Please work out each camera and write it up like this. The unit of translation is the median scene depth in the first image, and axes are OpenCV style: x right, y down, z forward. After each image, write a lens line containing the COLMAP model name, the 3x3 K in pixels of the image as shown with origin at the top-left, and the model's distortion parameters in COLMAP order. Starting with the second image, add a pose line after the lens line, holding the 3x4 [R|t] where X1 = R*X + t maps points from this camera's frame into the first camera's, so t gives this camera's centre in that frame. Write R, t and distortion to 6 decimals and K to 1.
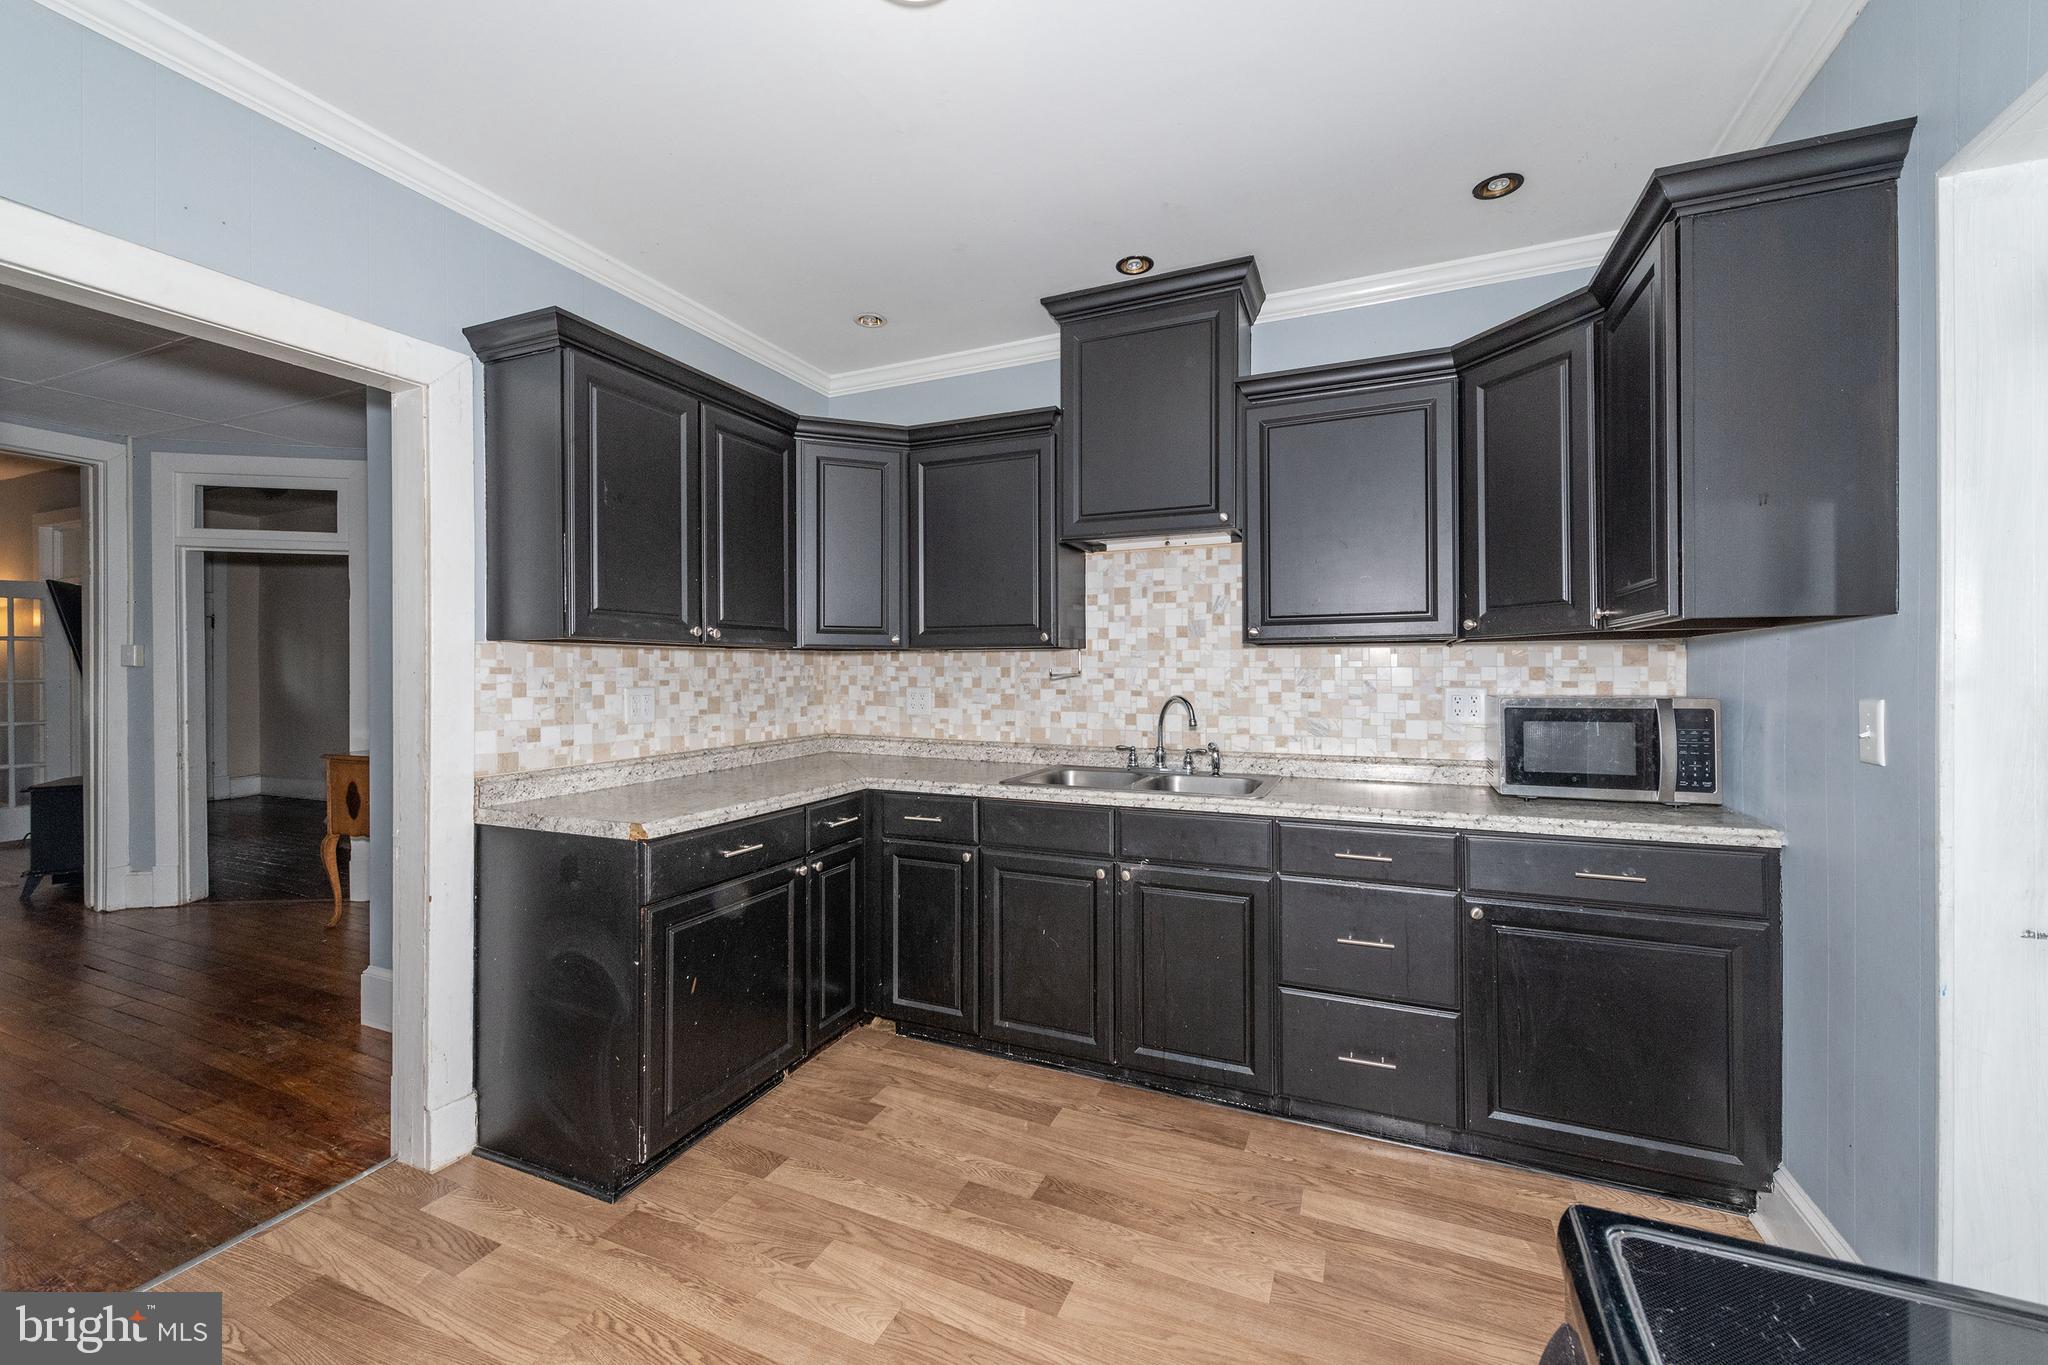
lens RADIAL K [[800.0, 0, 1012.4], [0, 800.0, 667.4], [0, 0, 1]] dist [0.010955, -0.003627]
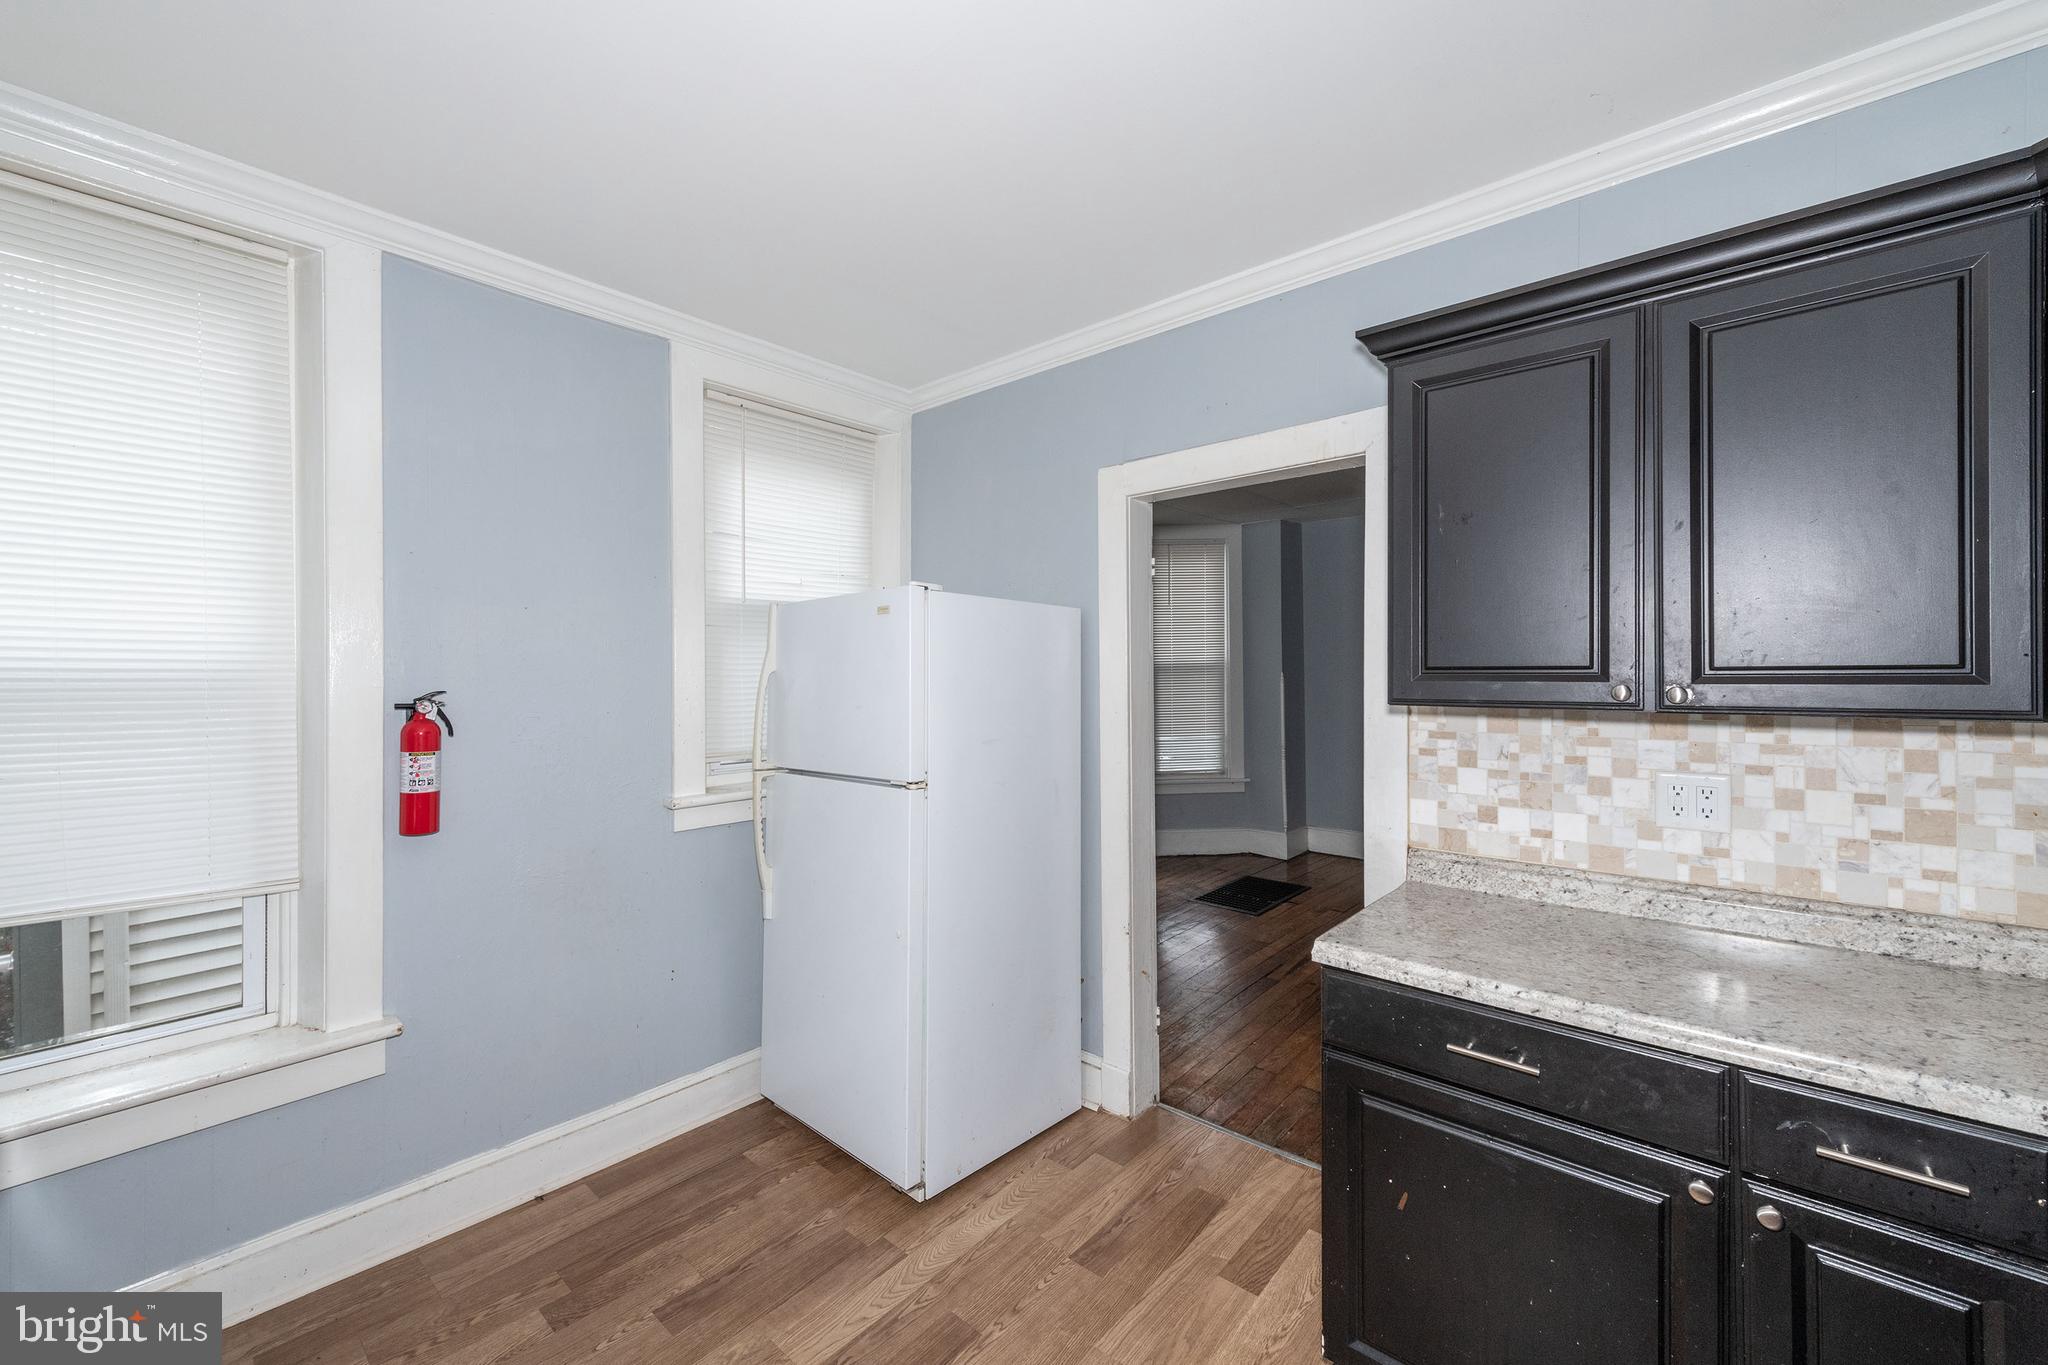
lens RADIAL K [[804.9, 0, 1041.4], [0, 804.9, 681.1], [0, 0, 1]] dist [0.015901, -0.004610]
pose [[-0.277685, 0.010665, -0.960613, 0.283565], [0.003891, 0.999943, 0.009977, -0.054245], [0.960664, -0.000967, -0.277710, 0.669384]]
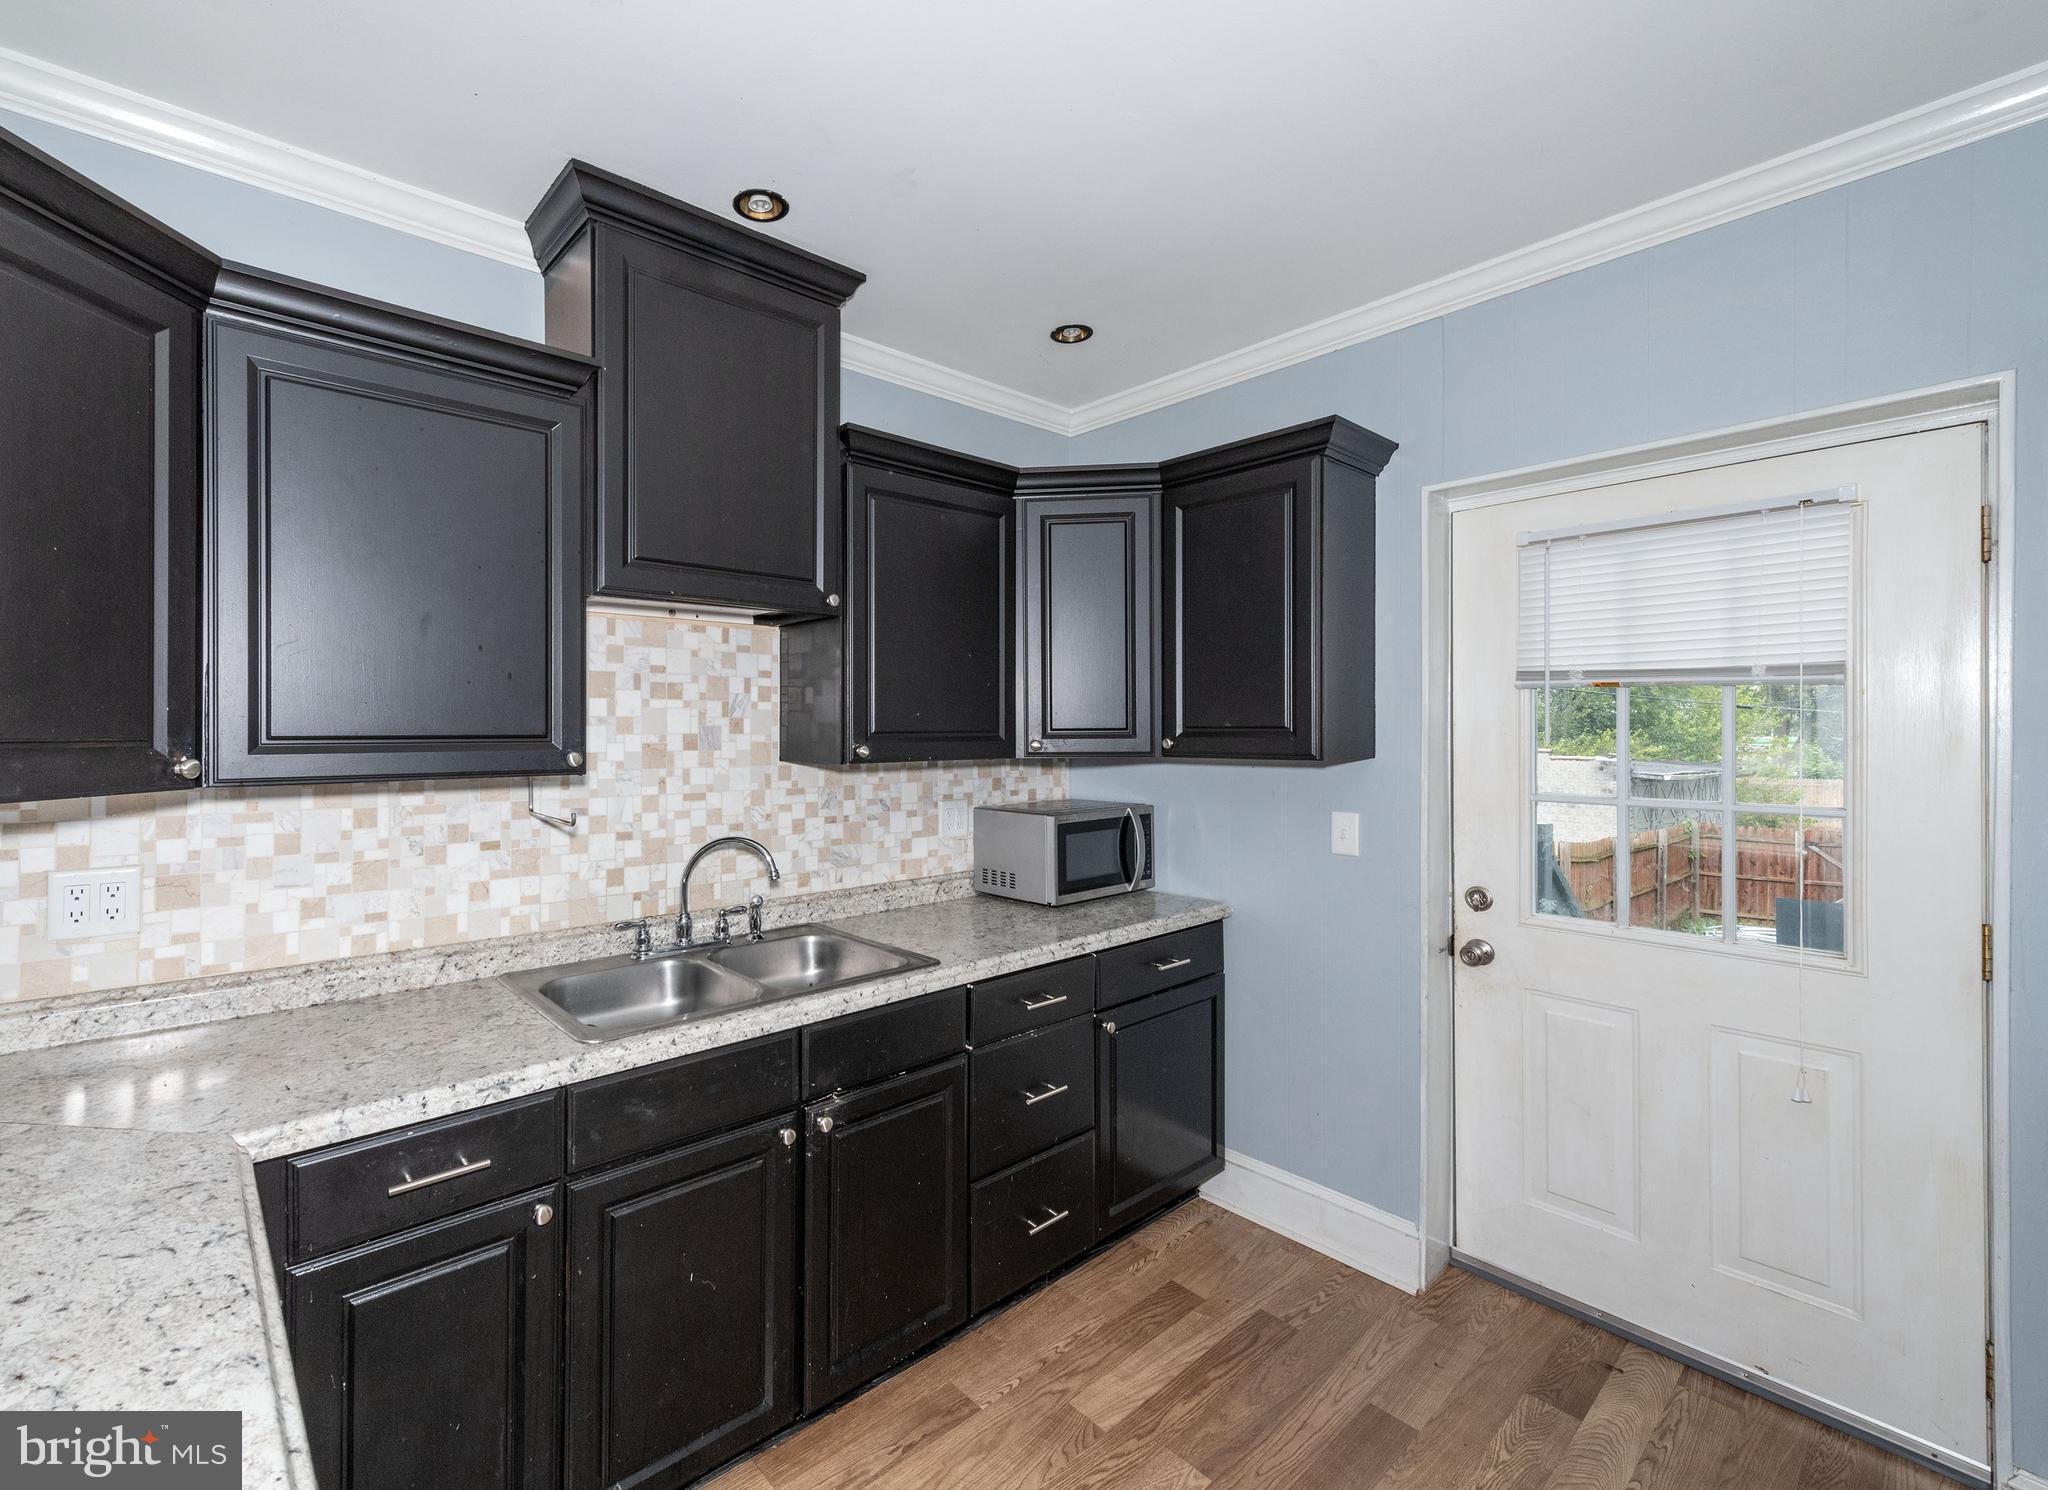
lens RADIAL K [[880.2, 0, 893.9], [0, 880.2, 736.1], [0, 0, 1]] dist [0.010251, -0.001616]
pose [[0.466650, -0.006362, 0.884419, -0.413727], [0.001401, 0.999978, 0.006454, -0.058623], [-0.884441, -0.001773, 0.466649, 0.521613]]
